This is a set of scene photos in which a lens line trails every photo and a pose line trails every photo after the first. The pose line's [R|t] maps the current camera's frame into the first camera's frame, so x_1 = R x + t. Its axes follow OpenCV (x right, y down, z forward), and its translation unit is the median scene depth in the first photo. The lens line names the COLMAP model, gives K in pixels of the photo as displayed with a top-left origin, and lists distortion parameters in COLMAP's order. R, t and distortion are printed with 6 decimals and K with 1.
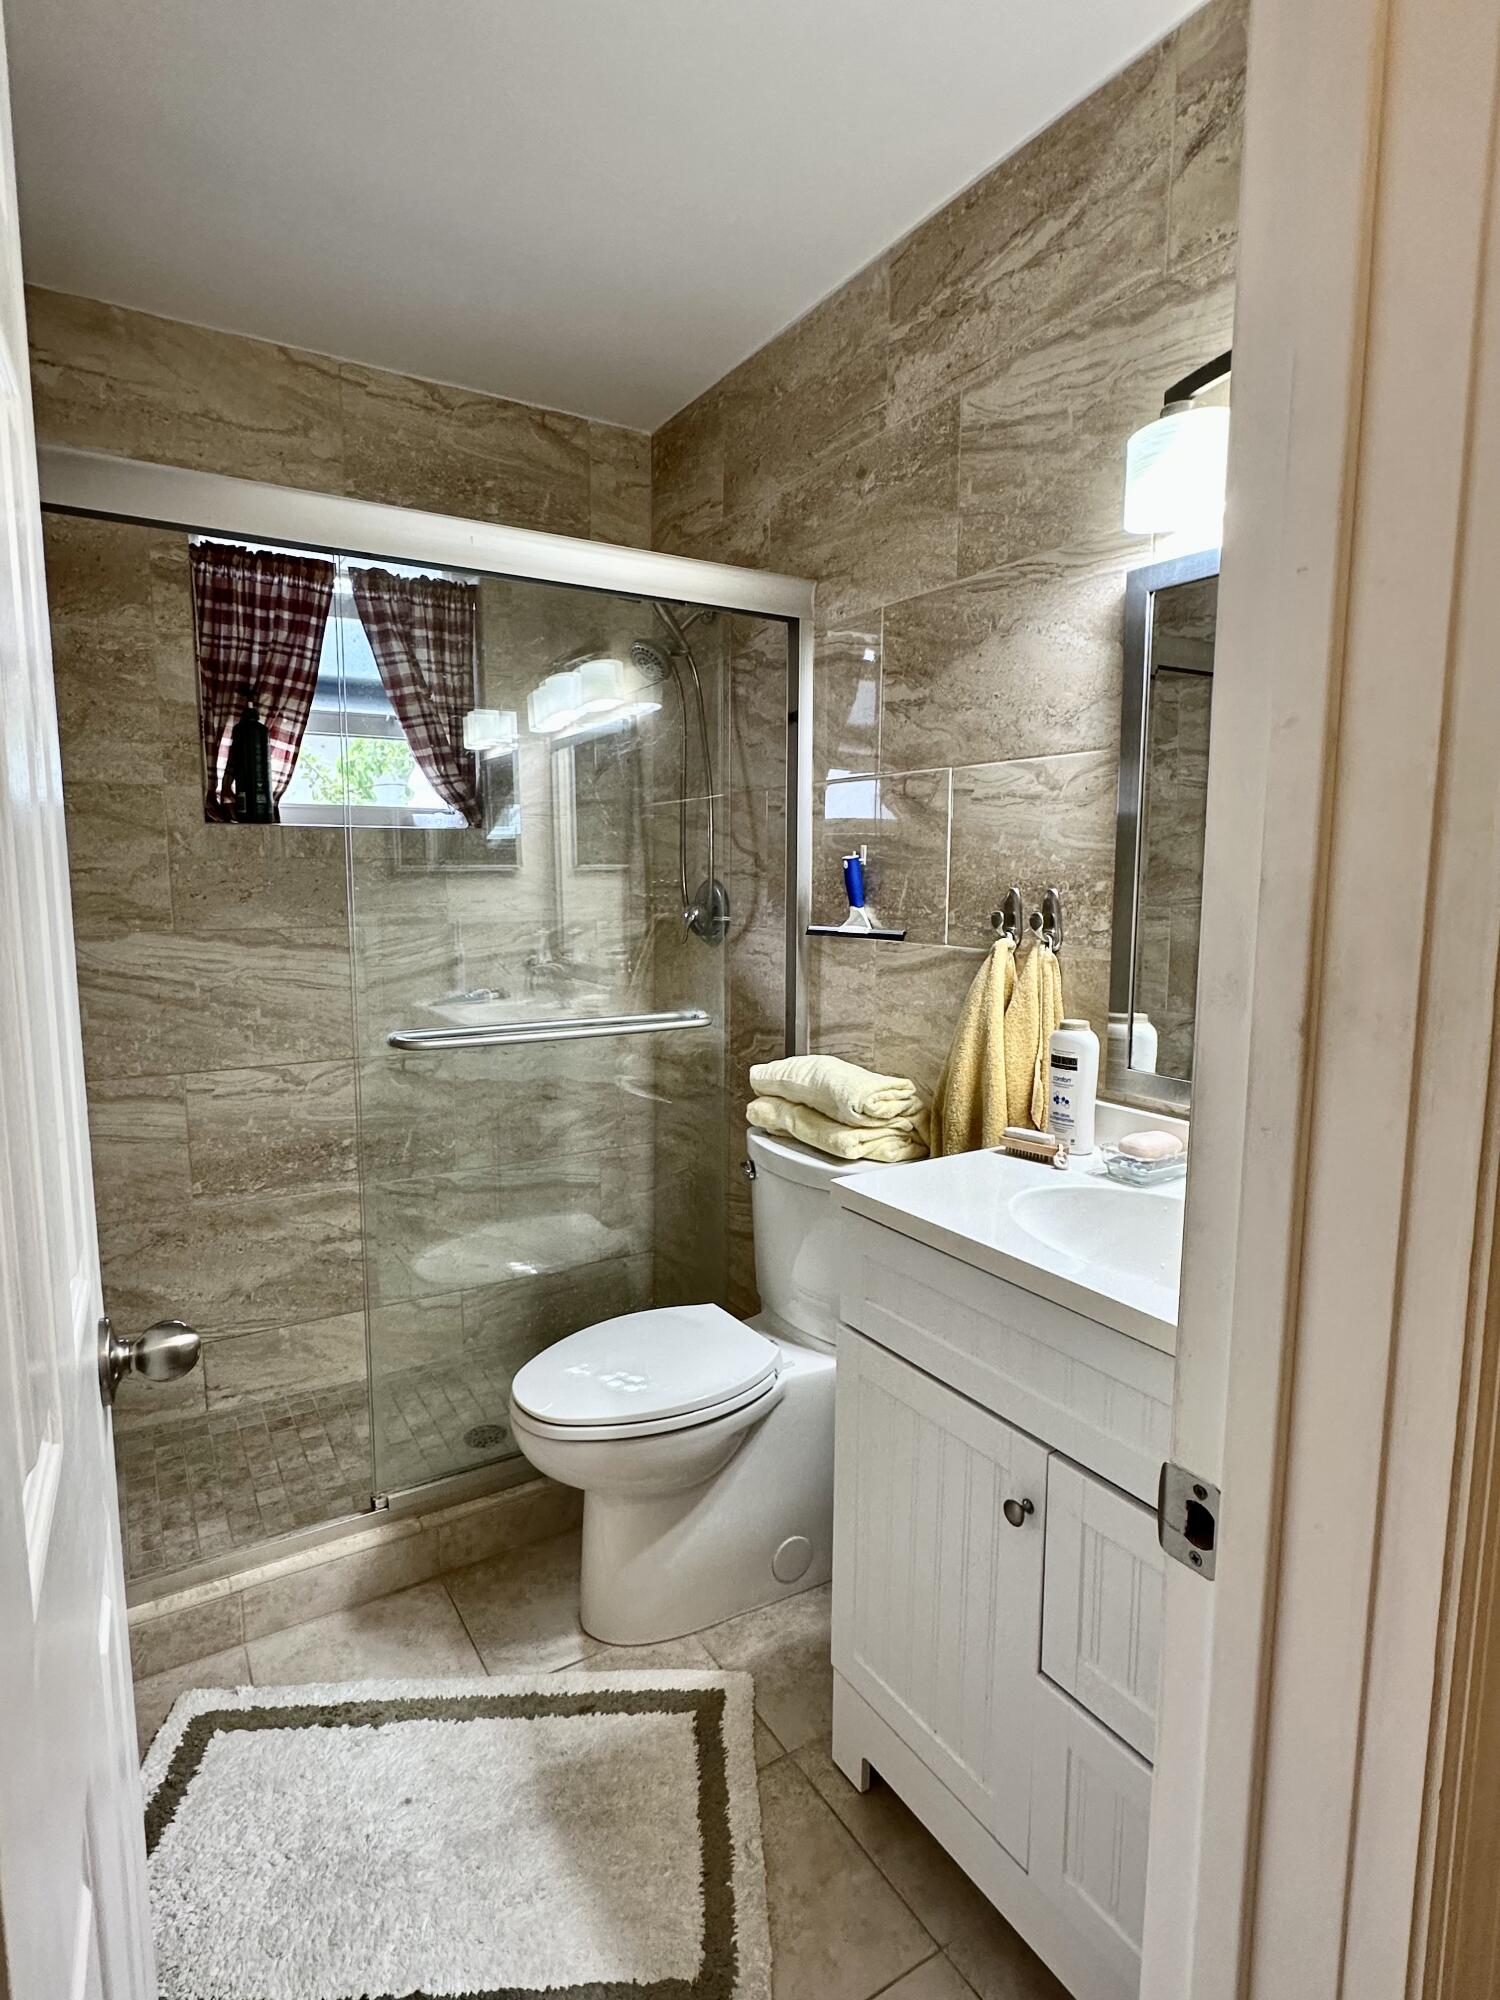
lens RADIAL K [[1051.2, 0, 750.0], [0, 1051.2, 1000.0], [0, 0, 1]] dist [-0.002318, 0.000010]
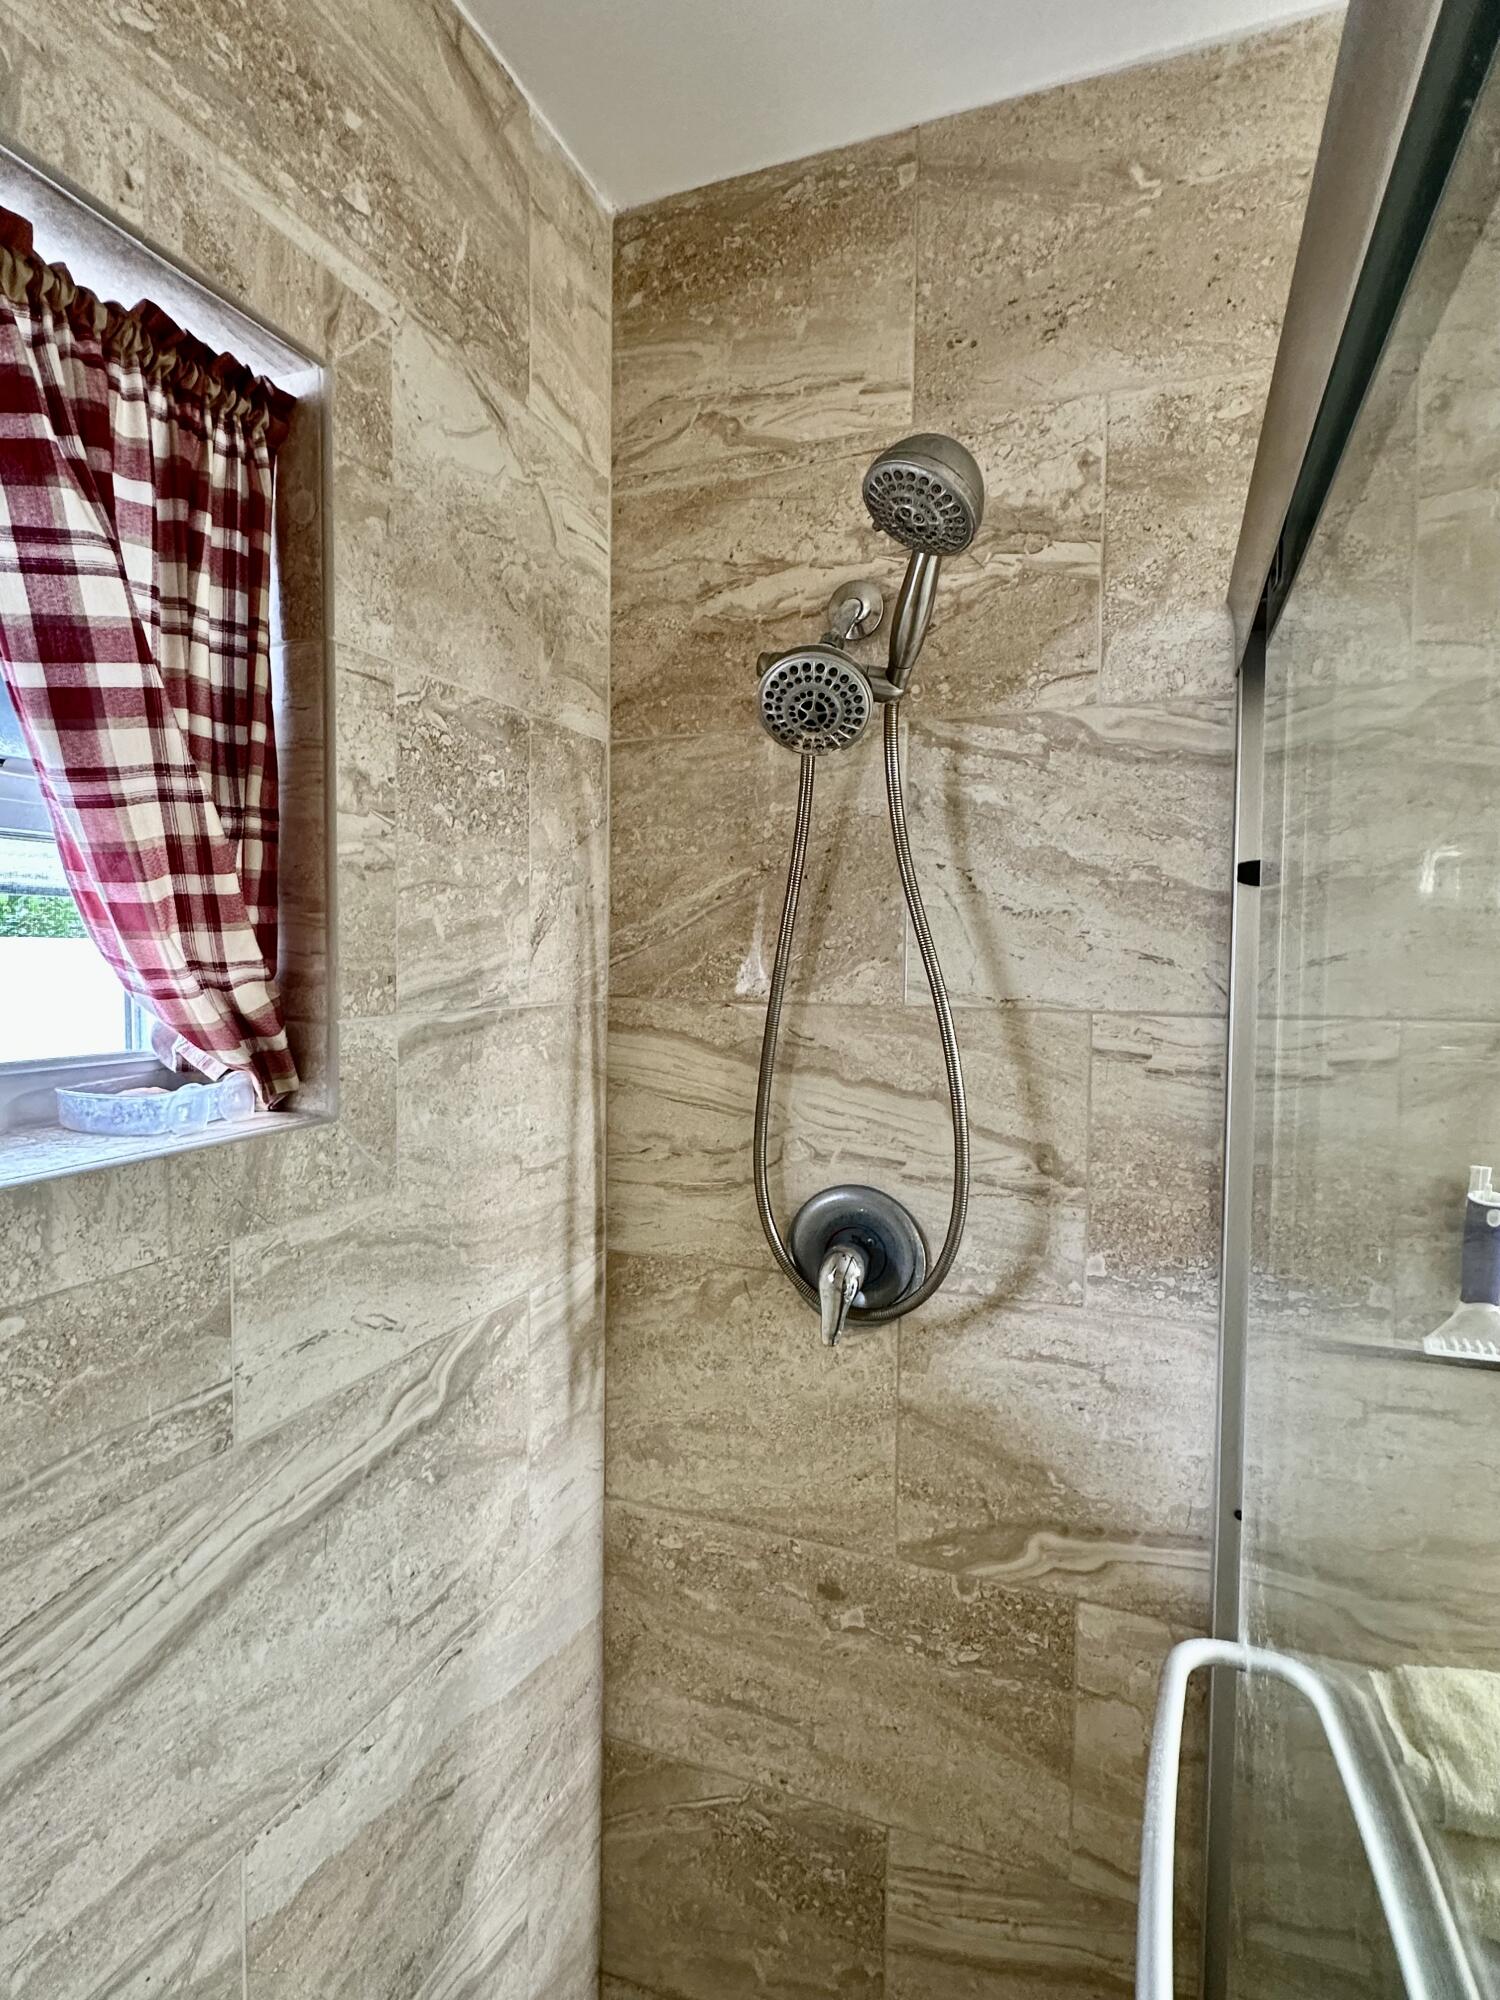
lens RADIAL K [[1051.2, 0, 750.0], [0, 1051.2, 1000.0], [0, 0, 1]] dist [-0.002318, 0.000010]
pose [[0.801406, -0.024747, 0.597609, -0.356595], [0.067729, 0.996472, -0.049562, -0.181795], [-0.594274, 0.080195, 0.800254, 0.676169]]
